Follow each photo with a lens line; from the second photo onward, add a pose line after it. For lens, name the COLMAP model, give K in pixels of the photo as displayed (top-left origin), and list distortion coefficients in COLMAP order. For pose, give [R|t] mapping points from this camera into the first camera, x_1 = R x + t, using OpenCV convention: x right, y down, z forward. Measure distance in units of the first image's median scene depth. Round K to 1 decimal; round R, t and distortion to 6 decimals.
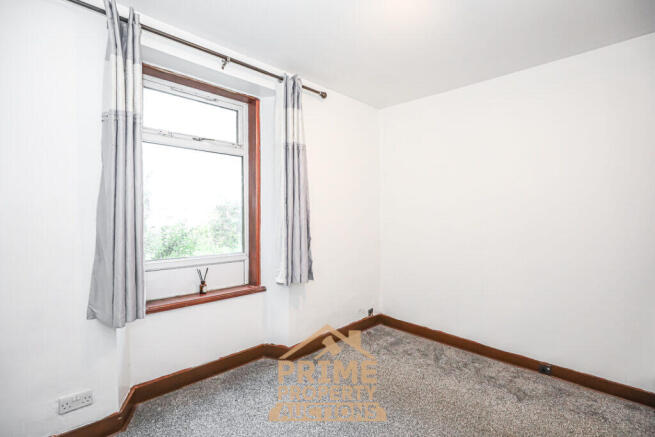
lens RADIAL K [[318.0, 0, 330.7], [0, 318.0, 219.1], [0, 0, 1]] dist [-0.005793, -0.000674]
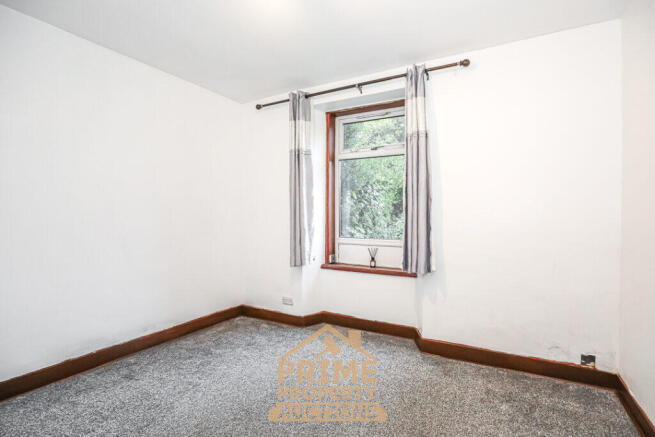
lens RADIAL K [[303.4, 0, 330.2], [0, 303.4, 216.4], [0, 0, 1]] dist [-0.017310, 0.001068]
pose [[0.279534, 0.005964, -0.960117, 0.710483], [-0.010490, 0.999940, 0.003157, 0.024016], [0.960079, 0.009189, 0.279579, 0.469553]]
